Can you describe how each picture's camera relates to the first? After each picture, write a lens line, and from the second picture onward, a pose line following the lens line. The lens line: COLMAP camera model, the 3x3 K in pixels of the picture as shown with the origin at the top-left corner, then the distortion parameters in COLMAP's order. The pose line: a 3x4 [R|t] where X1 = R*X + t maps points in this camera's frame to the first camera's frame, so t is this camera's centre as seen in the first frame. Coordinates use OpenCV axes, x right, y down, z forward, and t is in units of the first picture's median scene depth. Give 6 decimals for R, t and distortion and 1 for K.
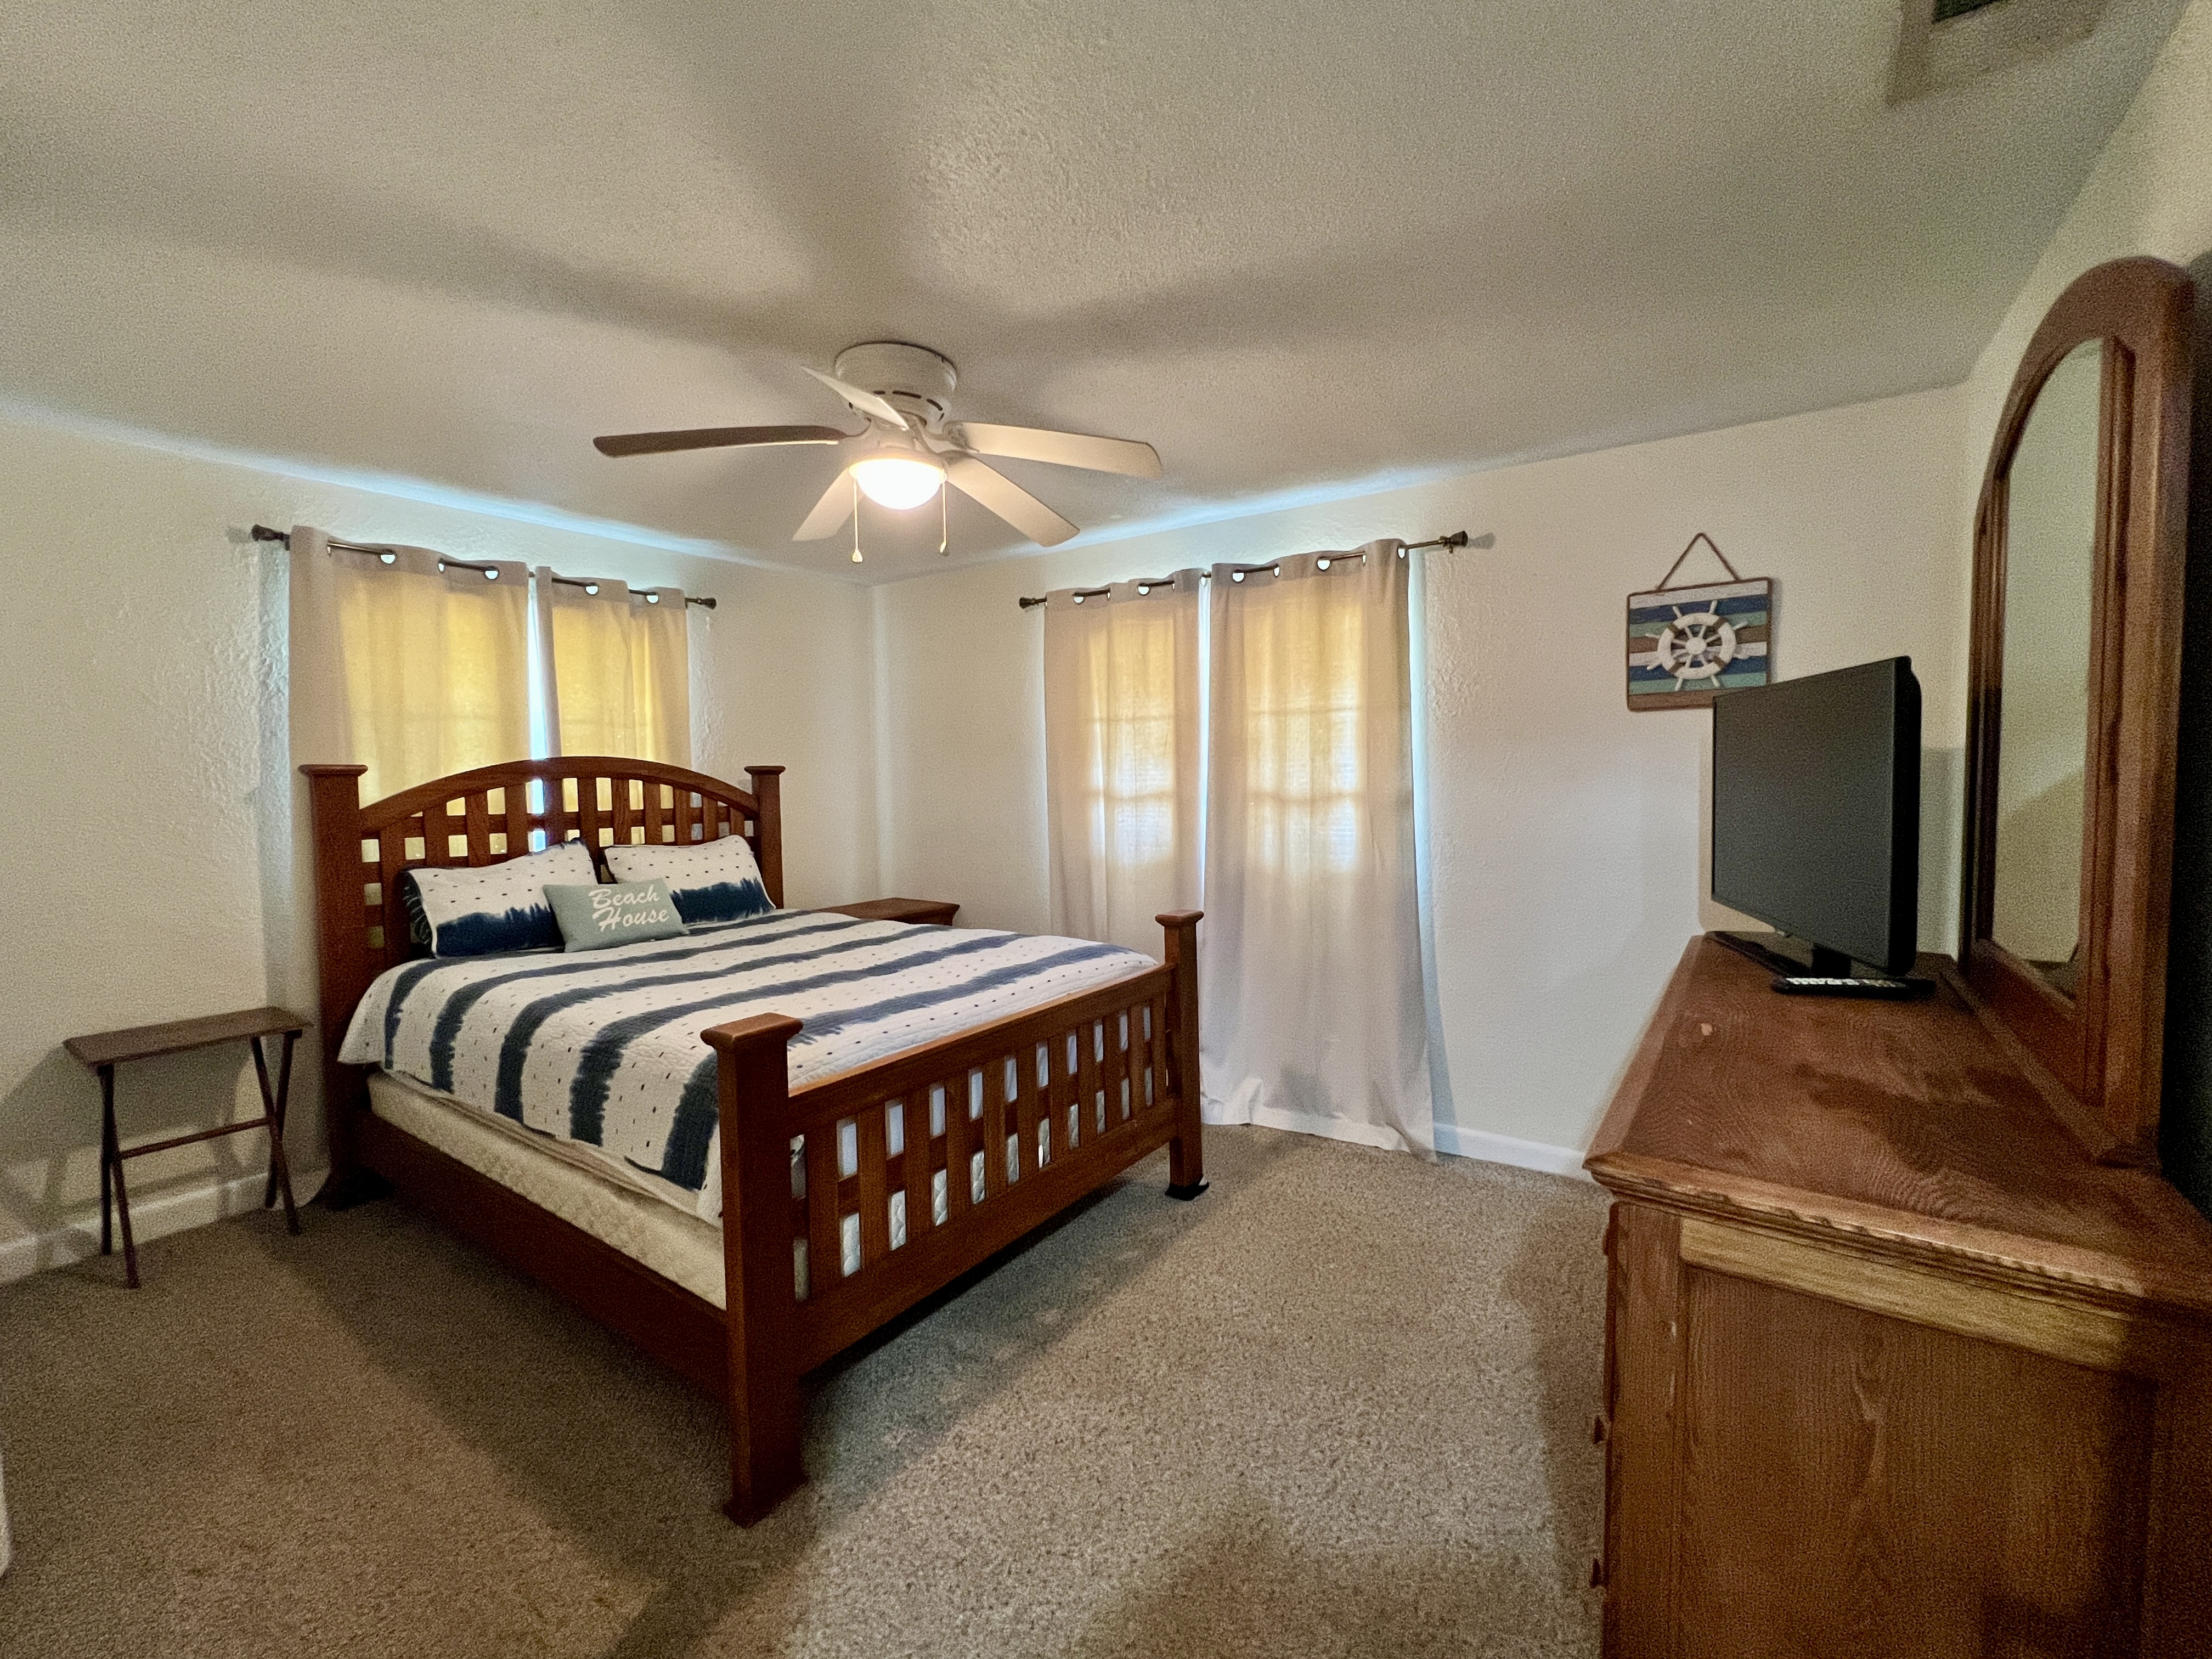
lens RADIAL K [[926.9, 0, 1101.2], [0, 926.9, 829.5], [0, 0, 1]] dist [-0.001211, 0.000030]
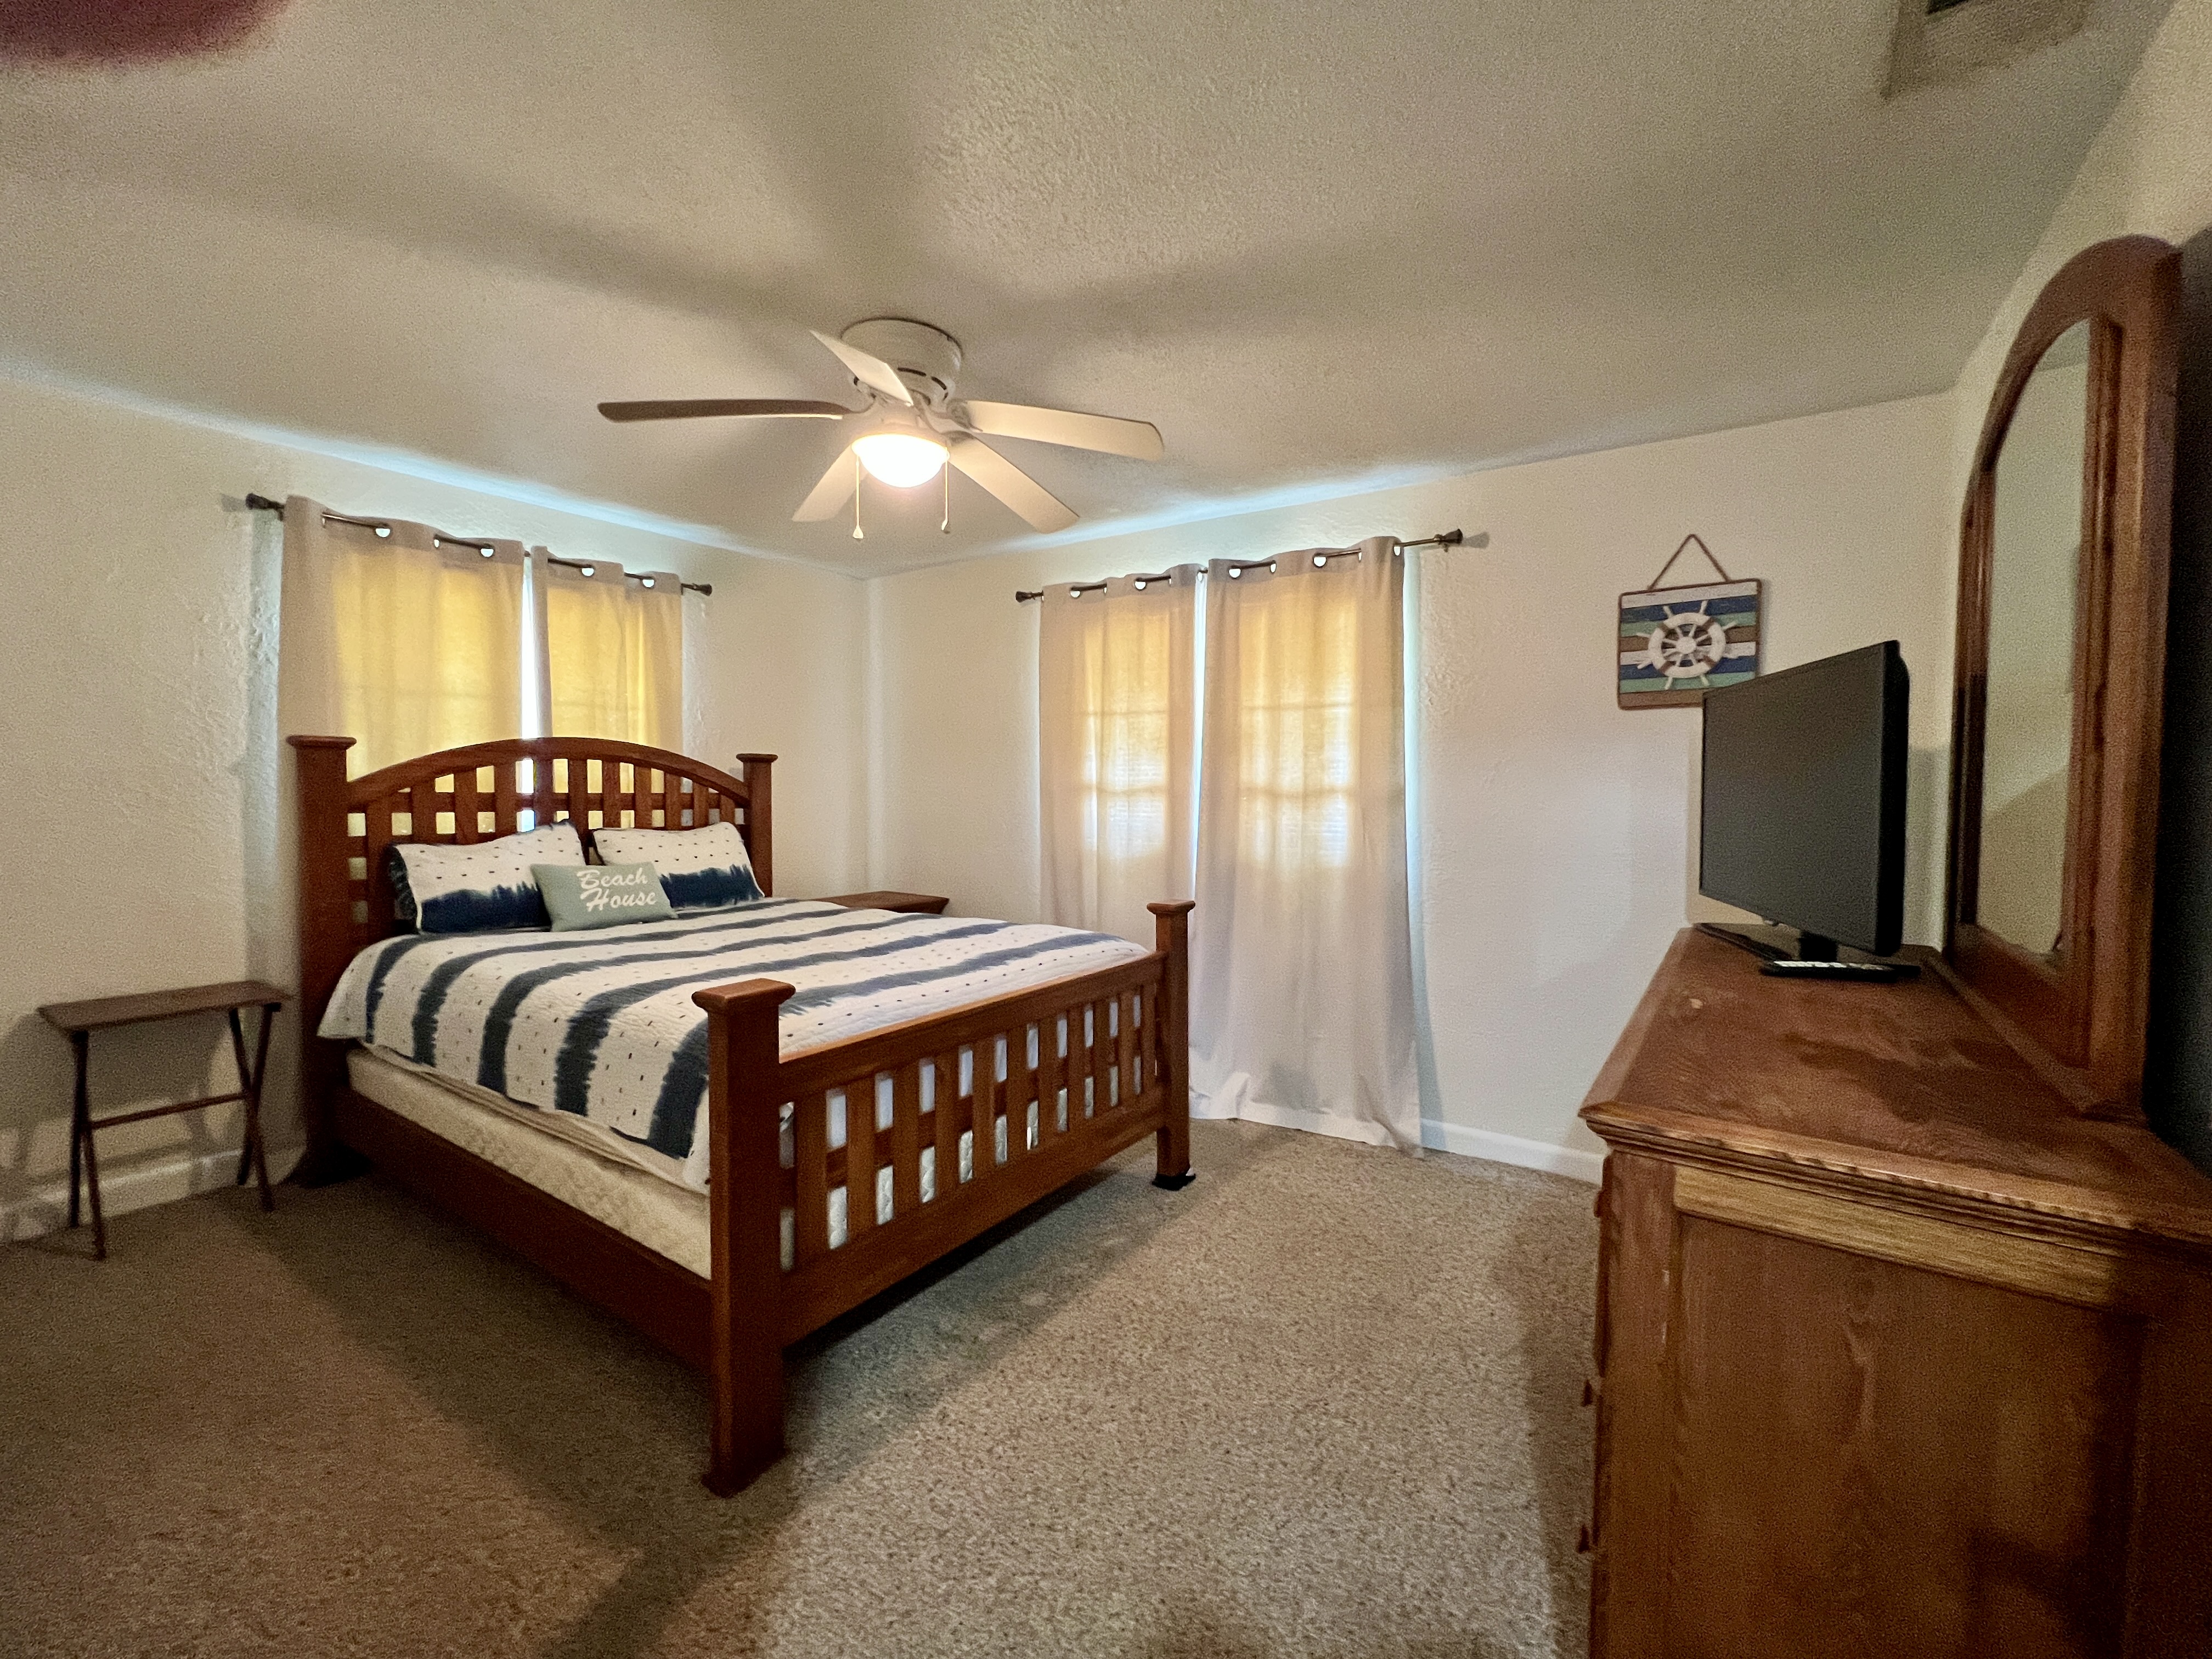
lens RADIAL K [[926.9, 0, 1101.2], [0, 926.9, 829.5], [0, 0, 1]] dist [-0.001211, 0.000030]
pose [[0.999731, 0.019235, 0.012931, -0.005563], [-0.019062, 0.999729, -0.013362, 0.025984], [-0.013184, 0.013112, 0.999827, -0.000808]]
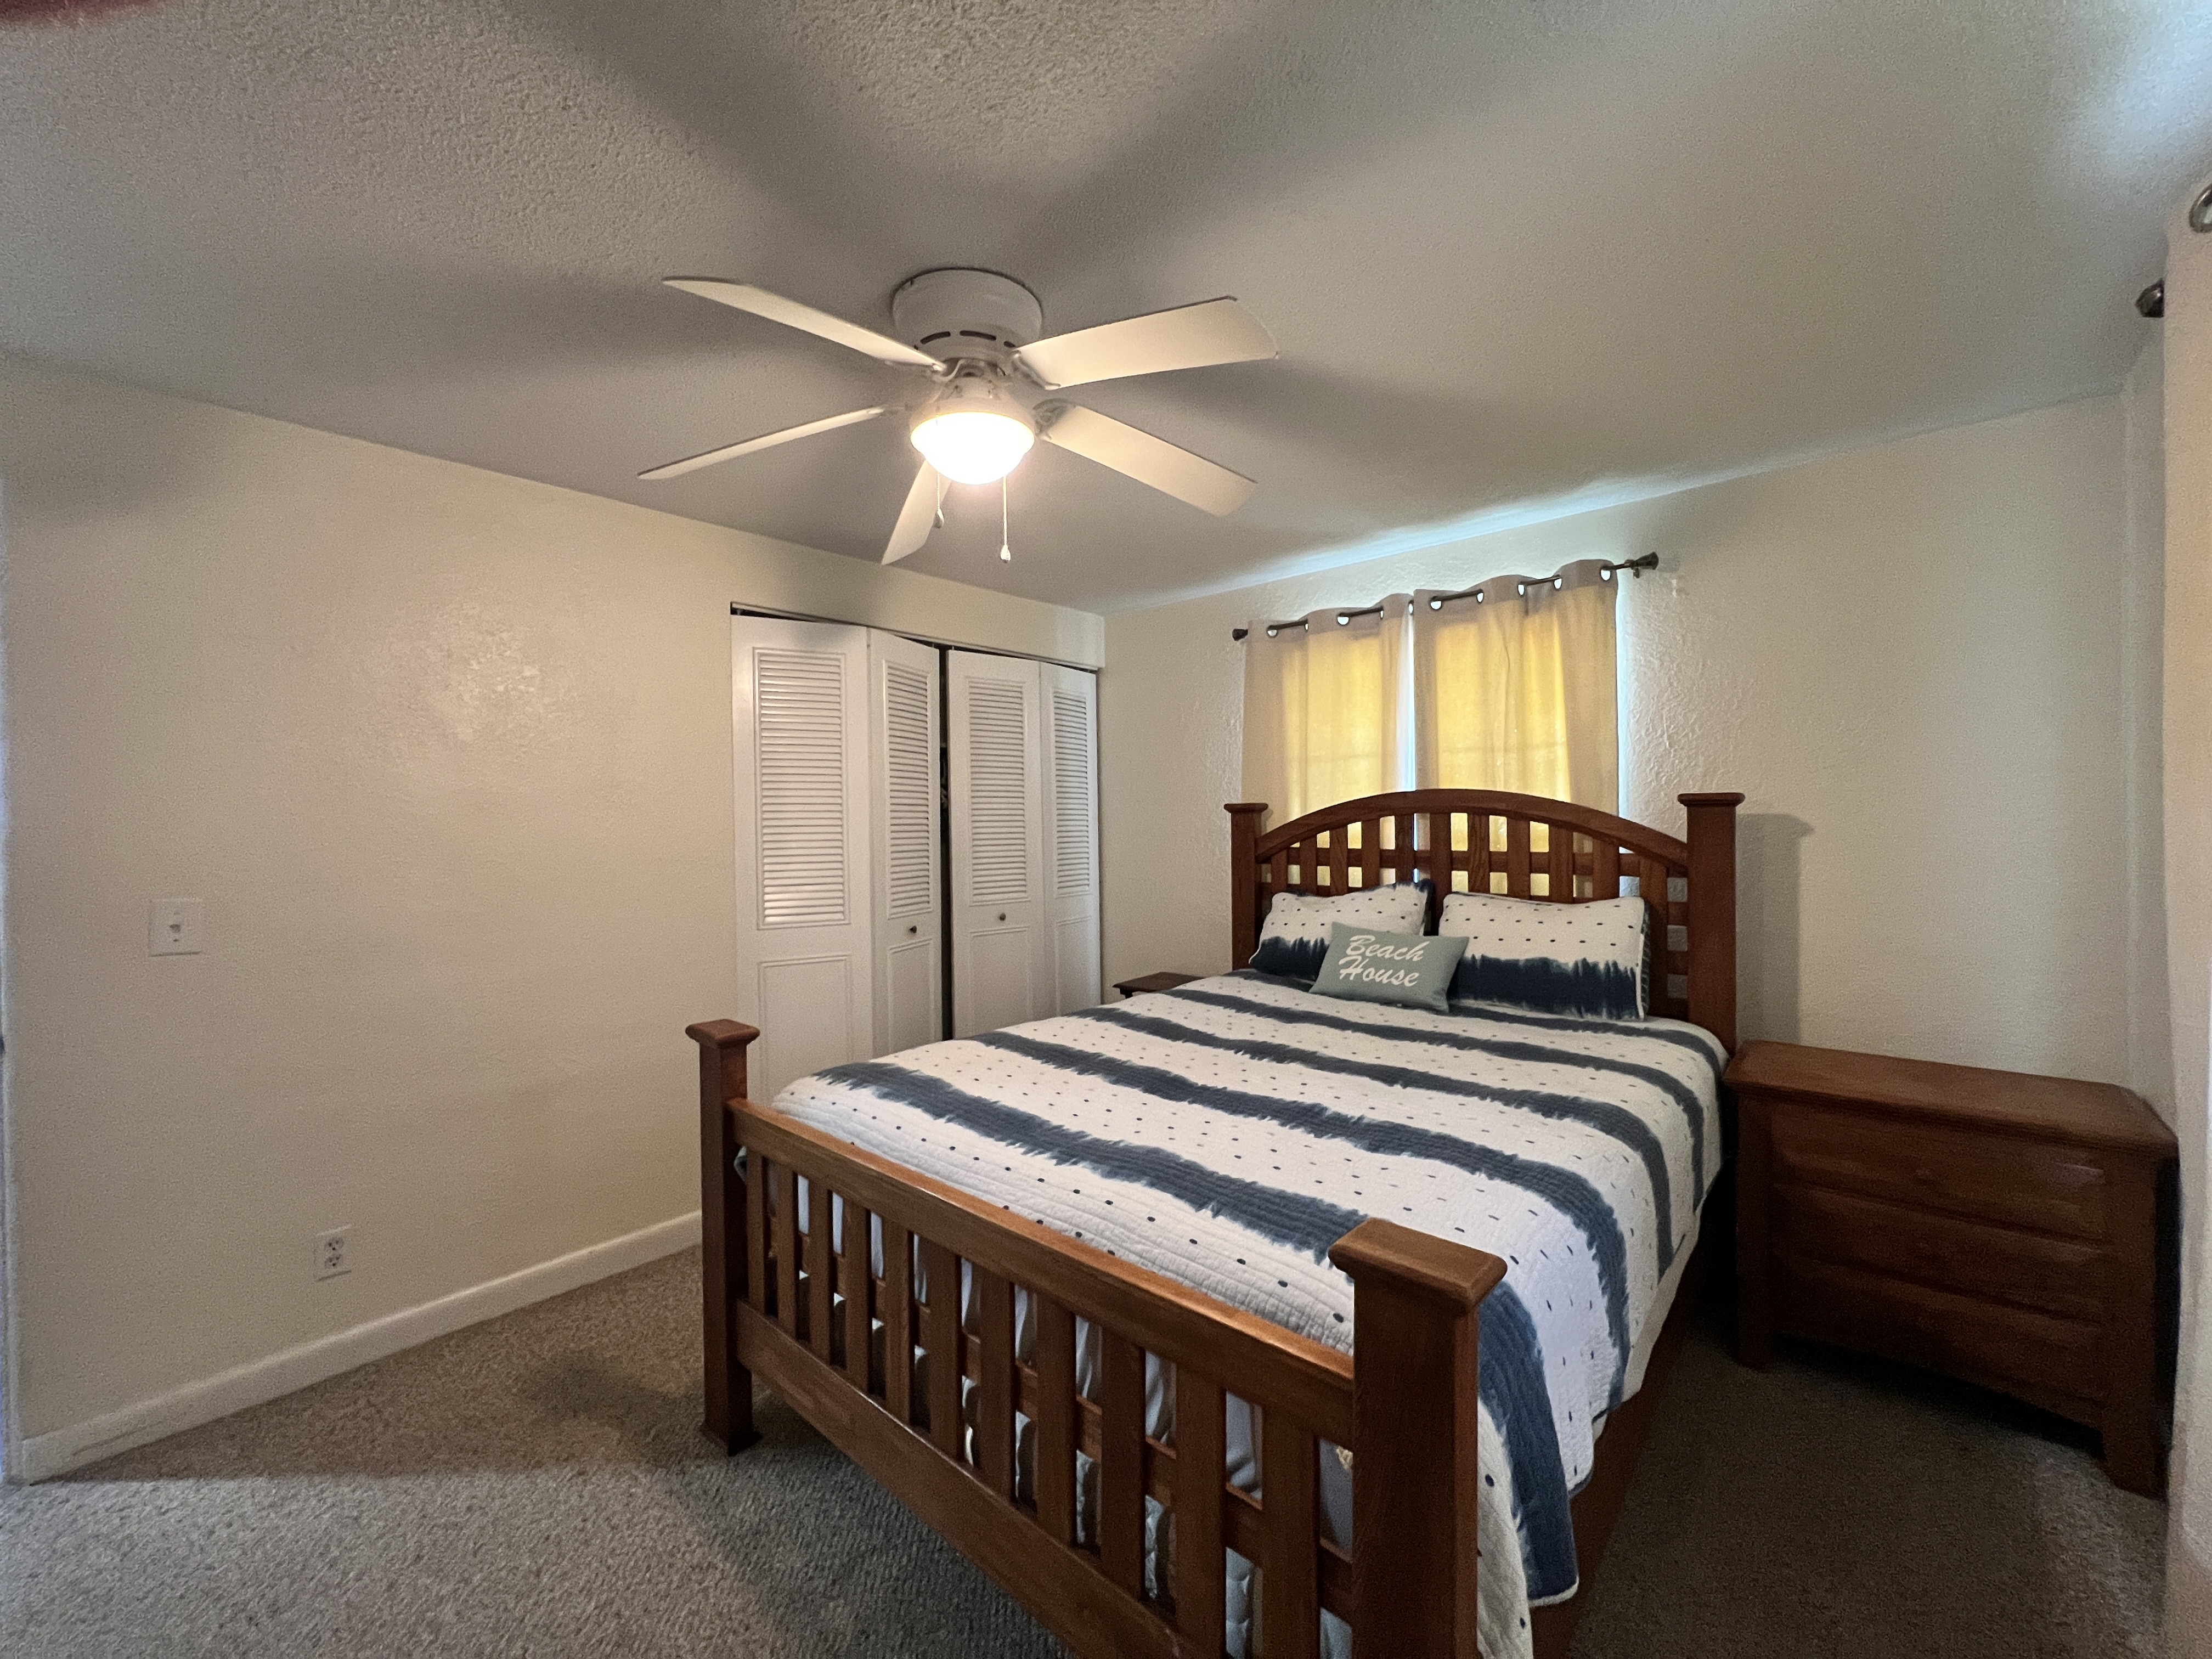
lens RADIAL K [[887.2, 0, 1097.9], [0, 887.2, 825.5], [0, 0, 1]] dist [-0.003666, -0.000112]
pose [[-0.114190, 0.014955, -0.993346, 0.385674], [-0.052960, 0.998373, 0.021119, -0.051687], [0.992046, 0.055019, -0.113212, 0.902829]]
